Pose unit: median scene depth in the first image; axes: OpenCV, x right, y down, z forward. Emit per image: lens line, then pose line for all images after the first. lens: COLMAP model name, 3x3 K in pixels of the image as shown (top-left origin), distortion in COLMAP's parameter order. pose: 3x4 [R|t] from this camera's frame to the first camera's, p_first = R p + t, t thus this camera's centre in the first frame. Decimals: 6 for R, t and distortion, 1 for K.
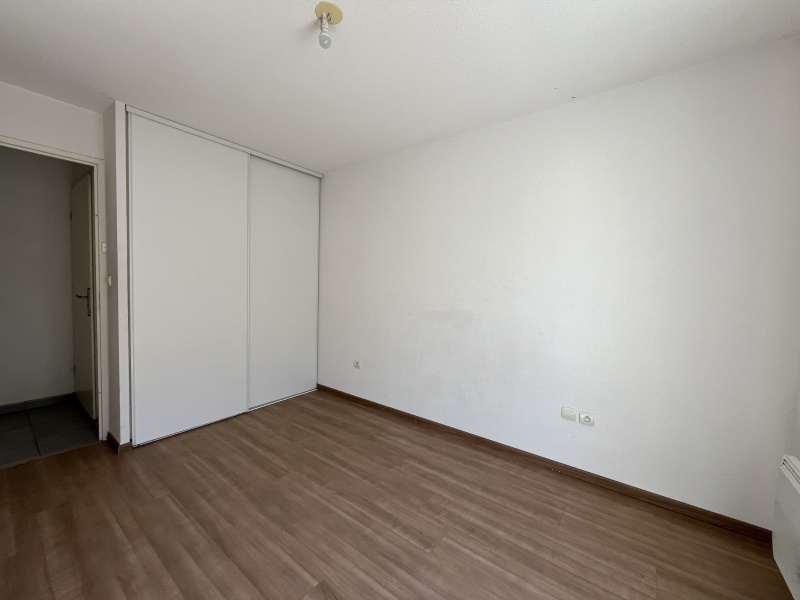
lens RADIAL K [[322.5, 0, 400.6], [0, 322.5, 298.5], [0, 0, 1]] dist [-0.002182, 0.000382]
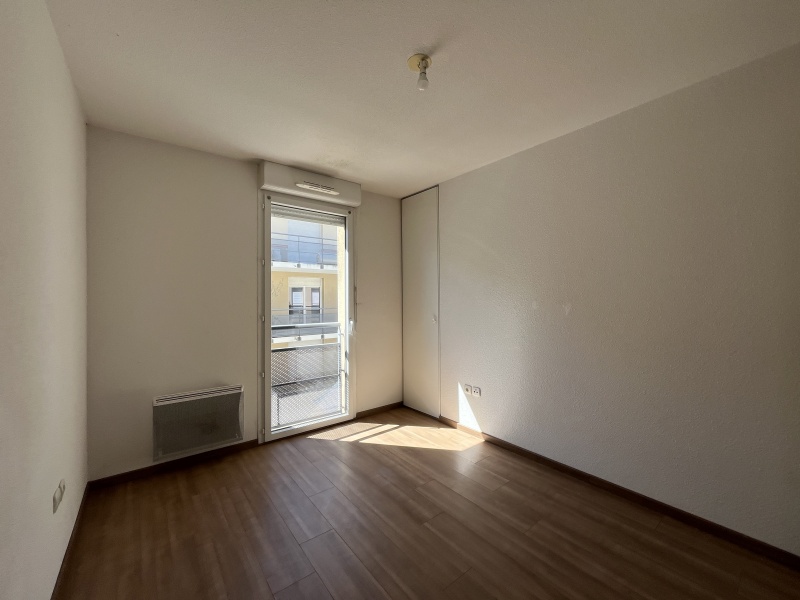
lens RADIAL K [[322.5, 0, 398.6], [0, 322.5, 299.9], [0, 0, 1]] dist [-0.002182, 0.000382]
pose [[-0.967240, -0.018091, 0.253220, -0.390003], [-0.003945, 0.998408, 0.056265, -0.109624], [-0.253834, 0.053422, -0.965771, 1.853826]]
